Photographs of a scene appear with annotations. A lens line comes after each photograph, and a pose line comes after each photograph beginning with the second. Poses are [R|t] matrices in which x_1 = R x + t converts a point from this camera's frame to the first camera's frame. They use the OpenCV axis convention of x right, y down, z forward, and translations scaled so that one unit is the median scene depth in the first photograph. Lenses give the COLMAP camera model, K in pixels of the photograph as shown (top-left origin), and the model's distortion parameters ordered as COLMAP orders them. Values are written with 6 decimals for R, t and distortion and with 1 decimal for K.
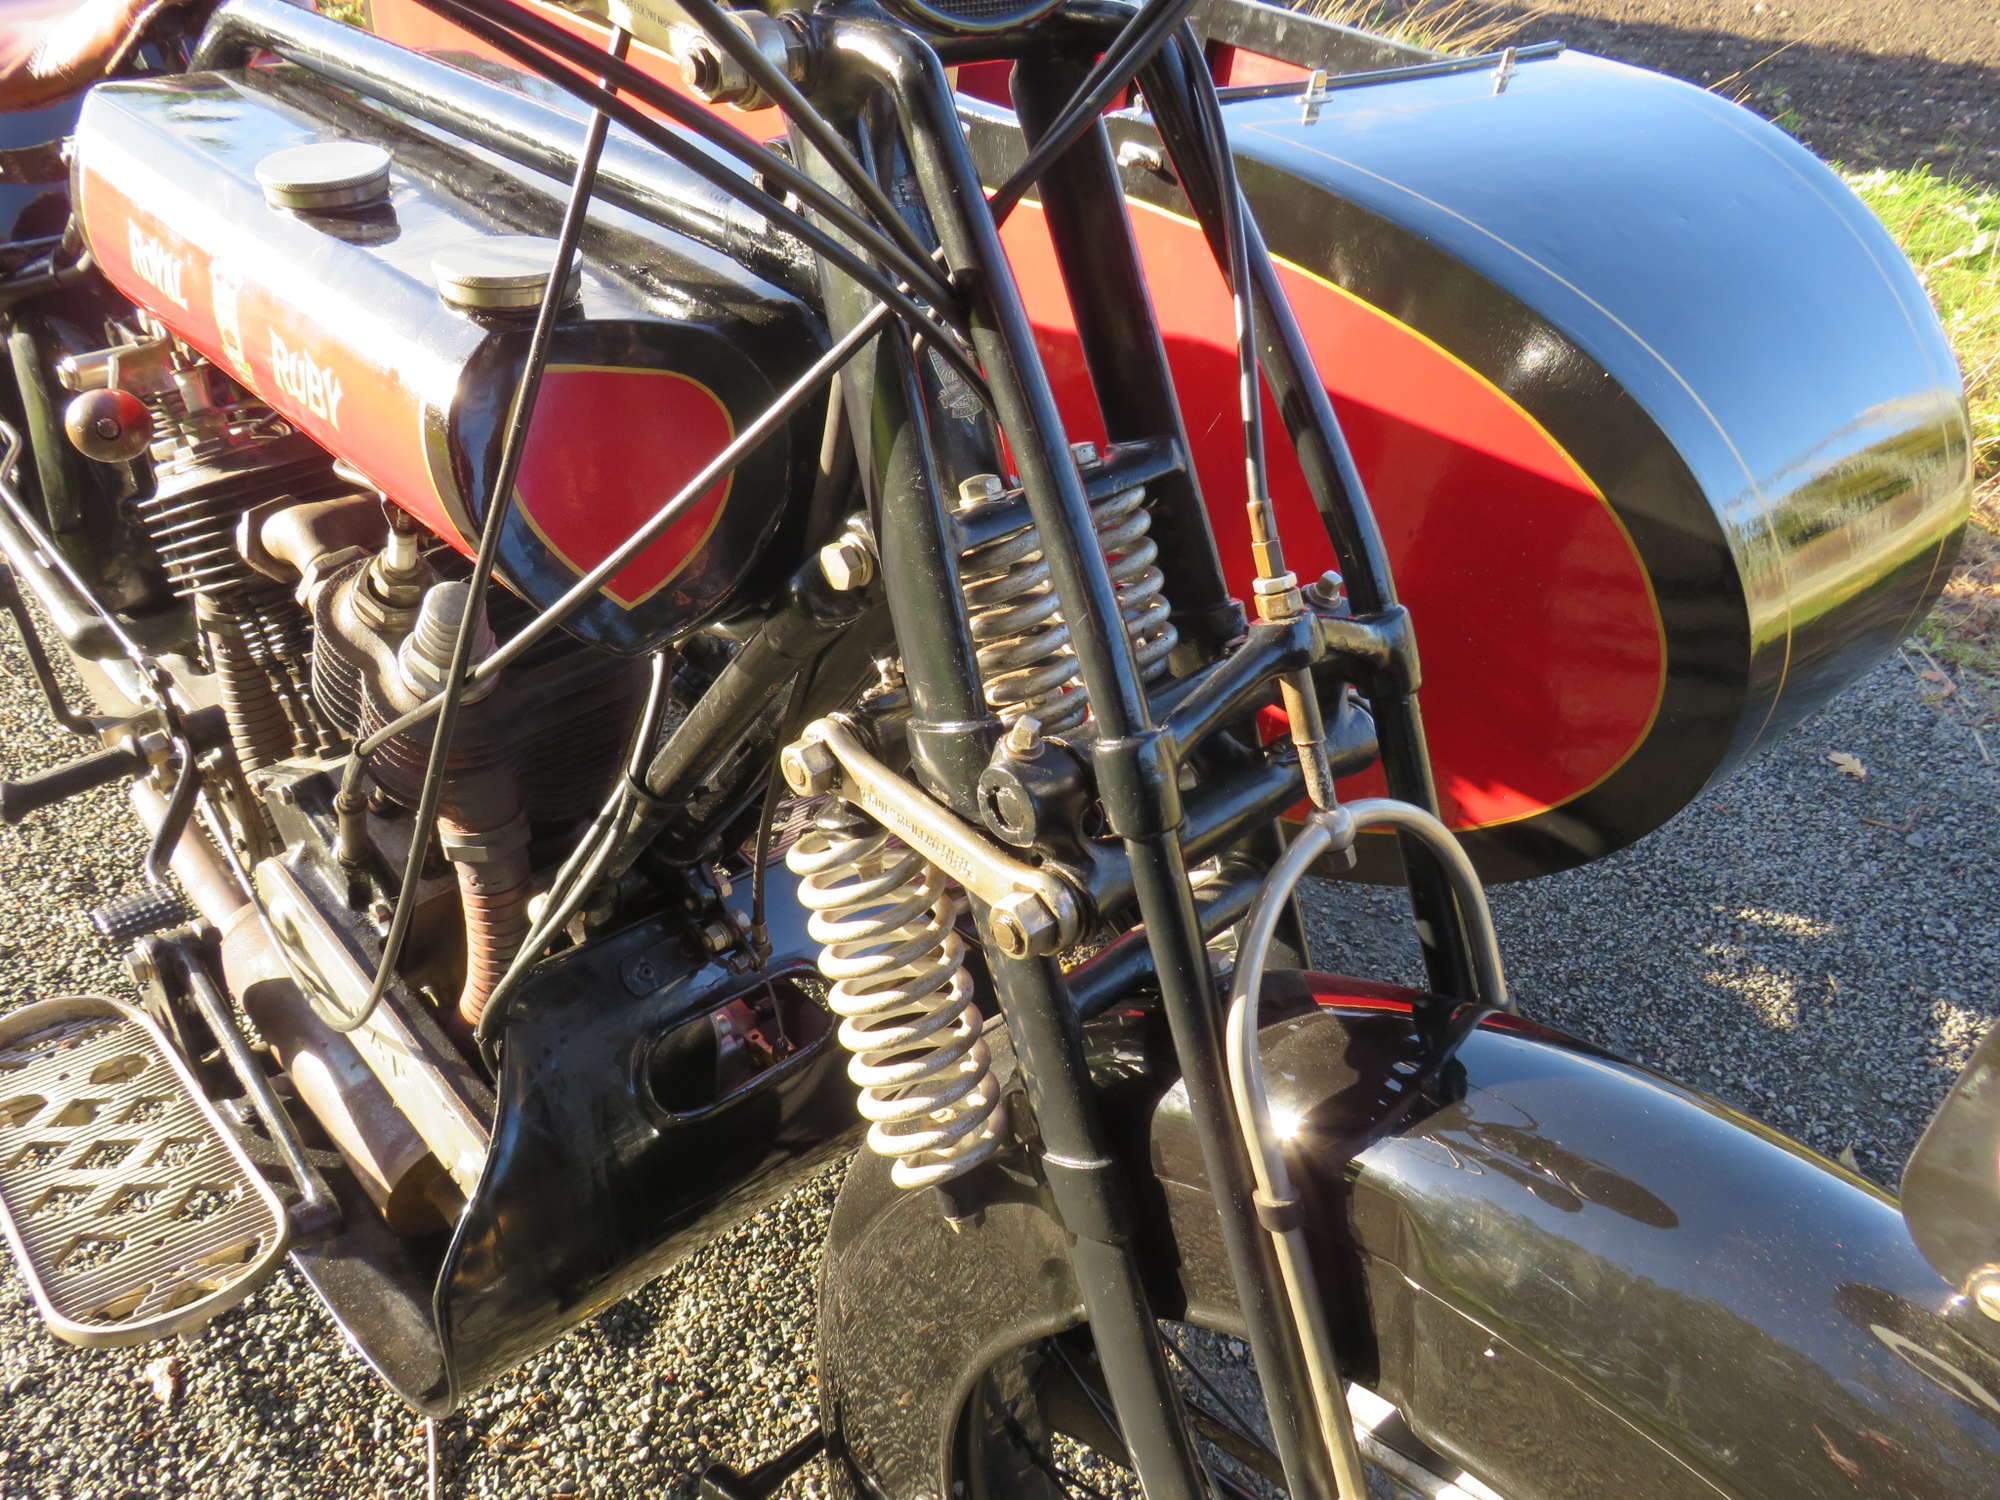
lens RADIAL K [[1551.1, 0, 997.2], [0, 1551.1, 752.7], [0, 0, 1]] dist [-0.035362, 0.000793]
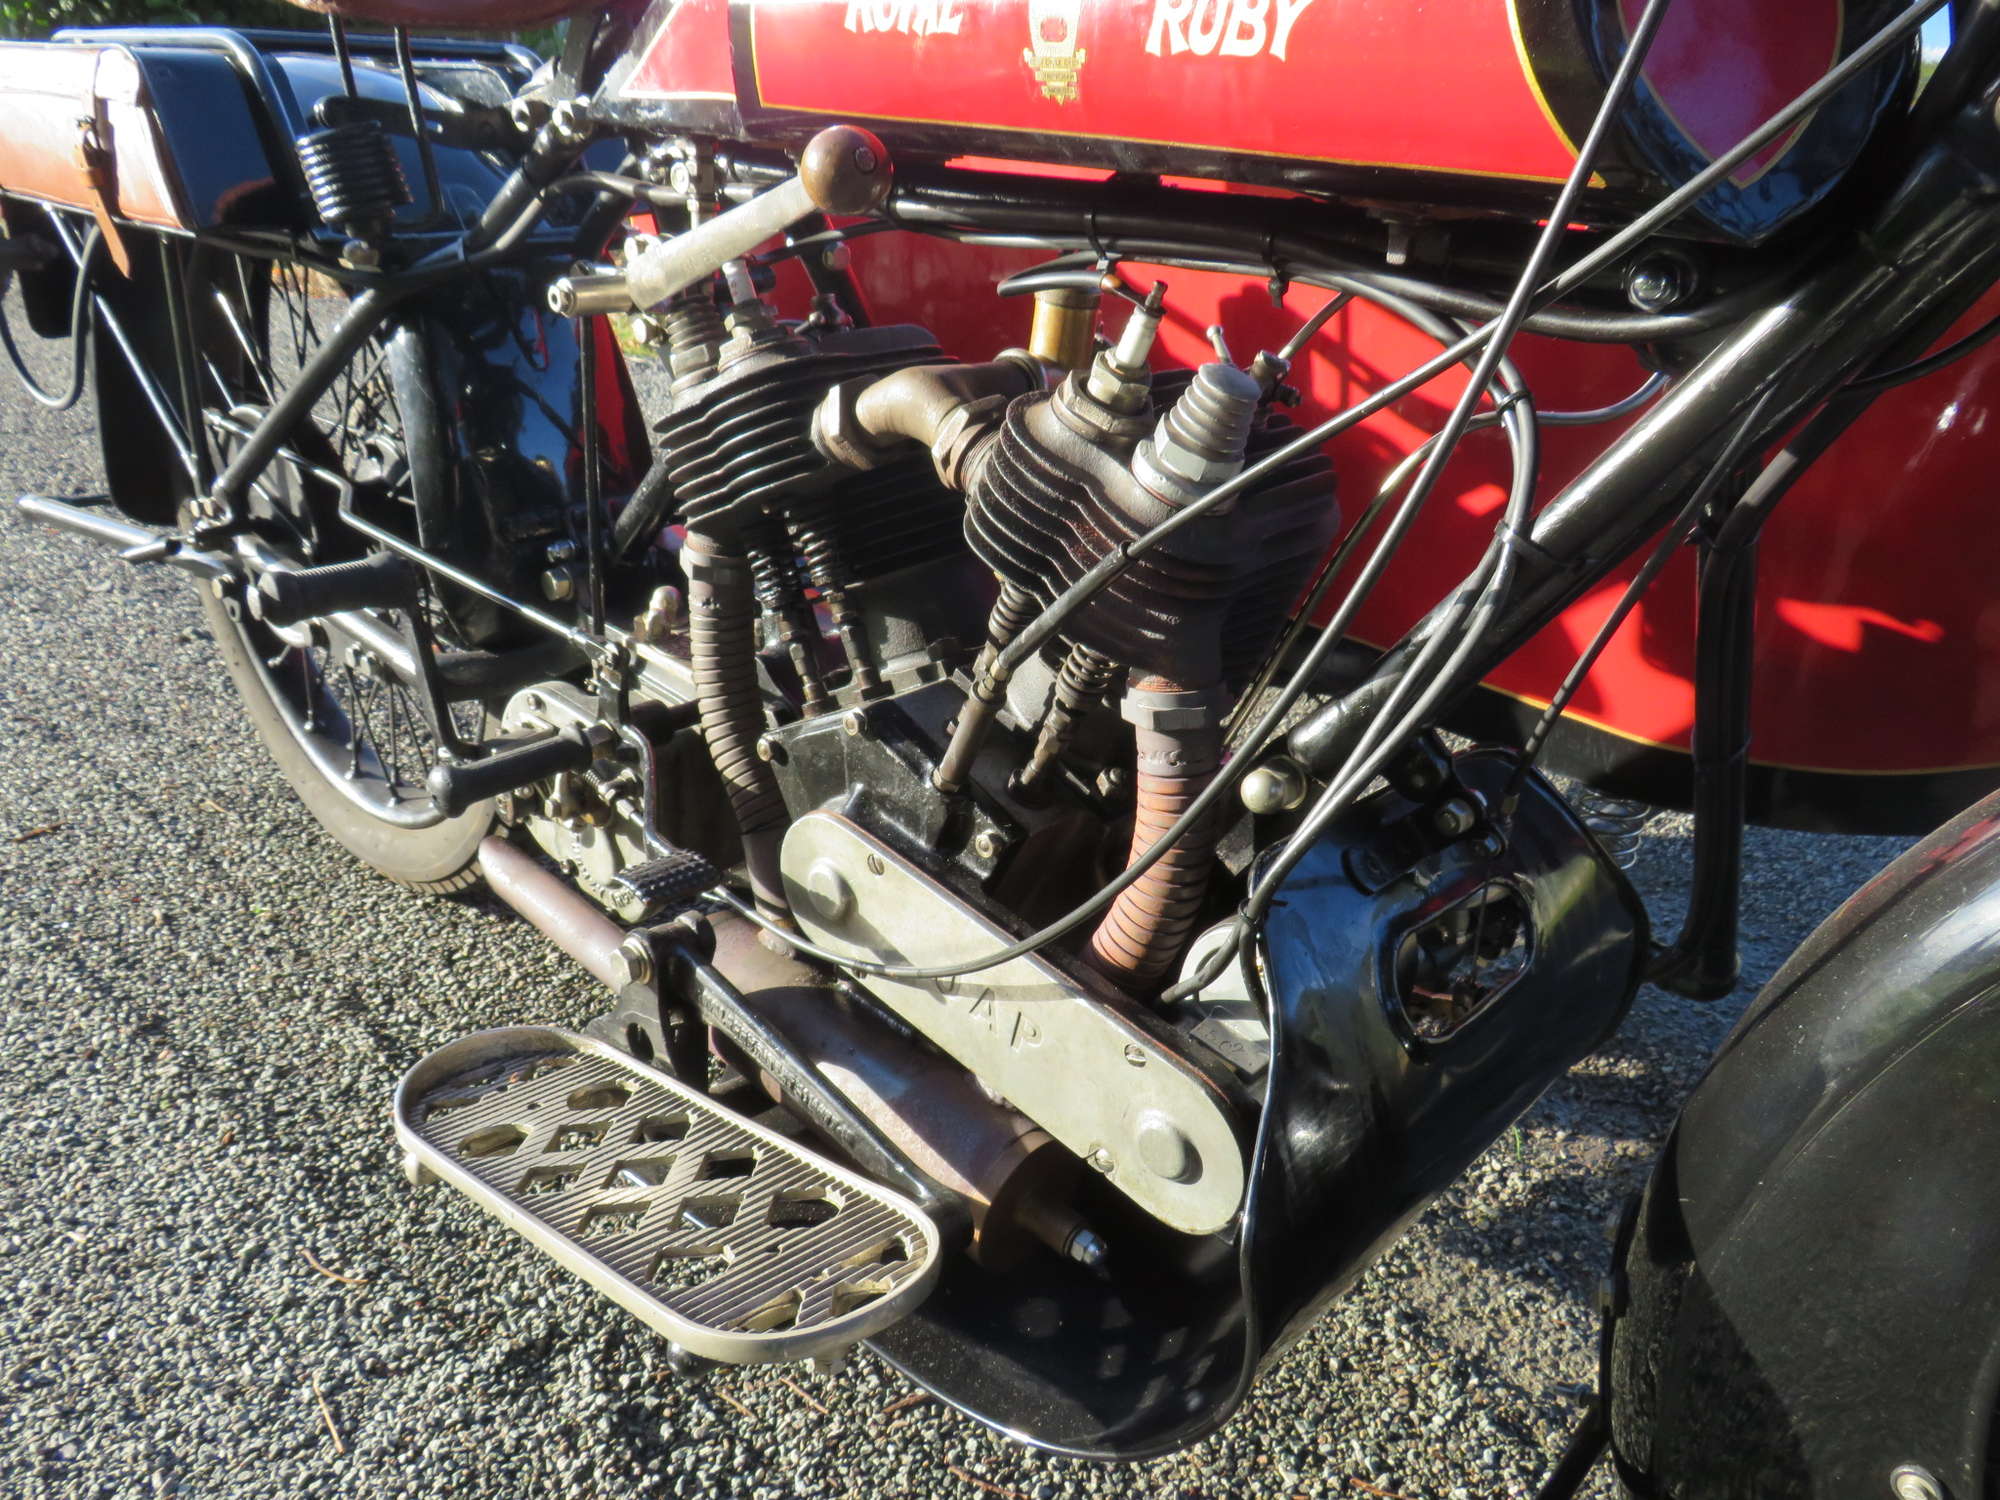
lens RADIAL K [[1498.8, 0, 999.9], [0, 1498.8, 746.8], [0, 0, 1]] dist [-0.036308, 0.007976]
pose [[0.997911, -0.043079, 0.048136, -0.356475], [0.051481, 0.980474, -0.189788, 0.170499], [-0.039020, 0.191870, 0.980644, 0.157871]]
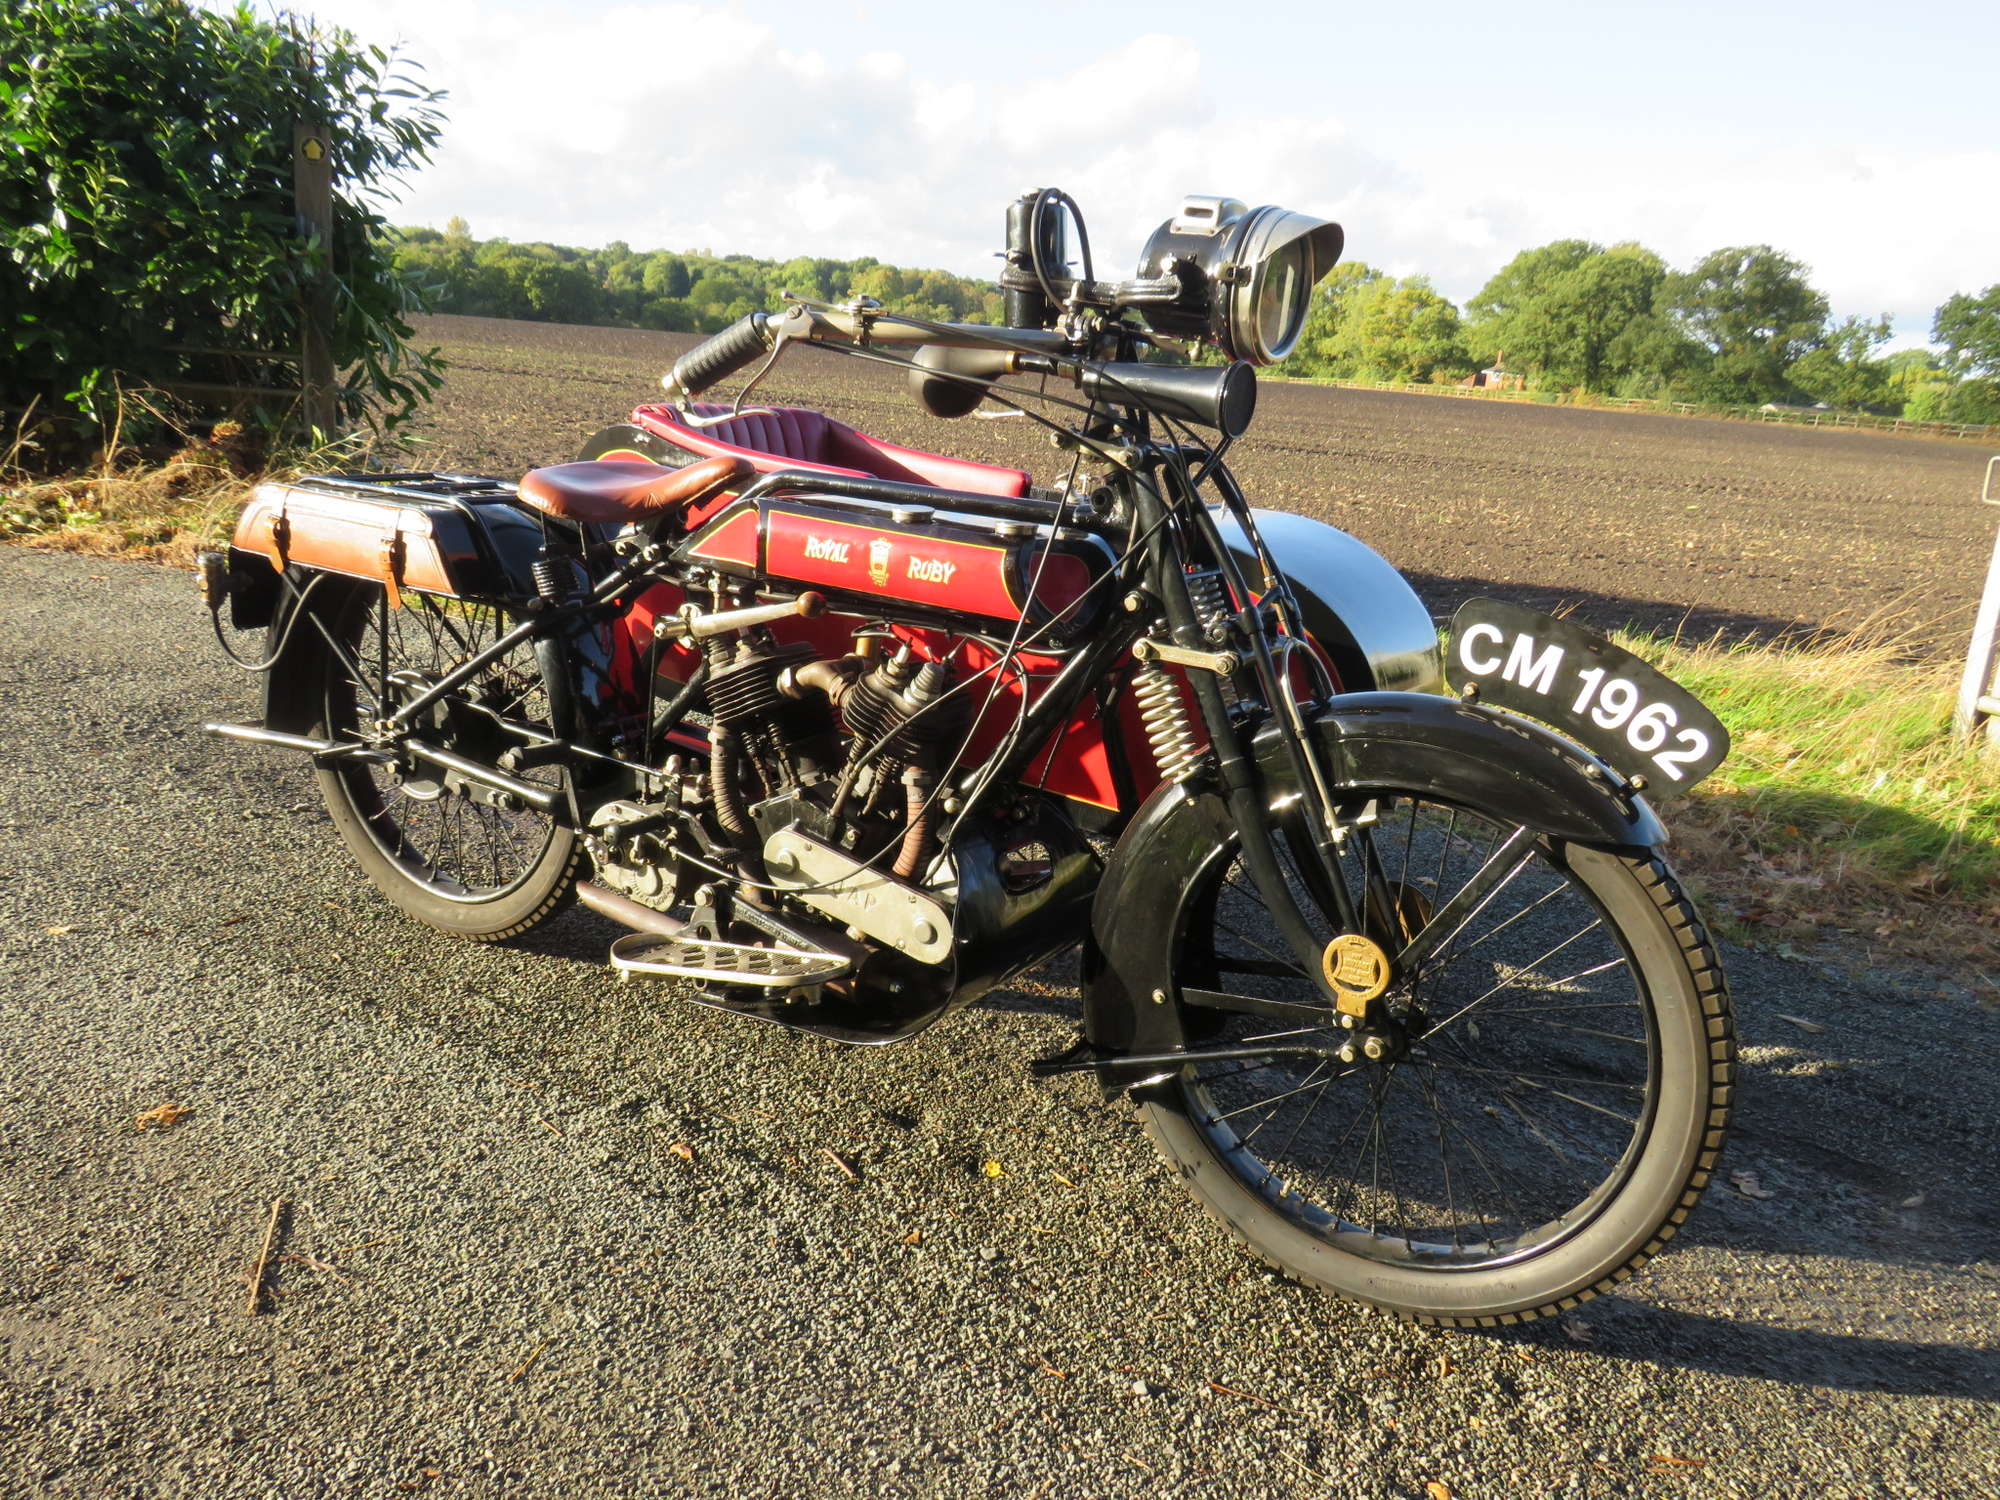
lens RADIAL K [[1482.4, 0, 1007.1], [0, 1482.4, 744.0], [0, 0, 1]] dist [-0.032278, 0.007505]
pose [[0.963875, -0.057753, 0.260019, -0.610045], [0.141584, 0.937963, -0.316510, 0.574535], [-0.225609, 0.341891, 0.912256, -0.885358]]
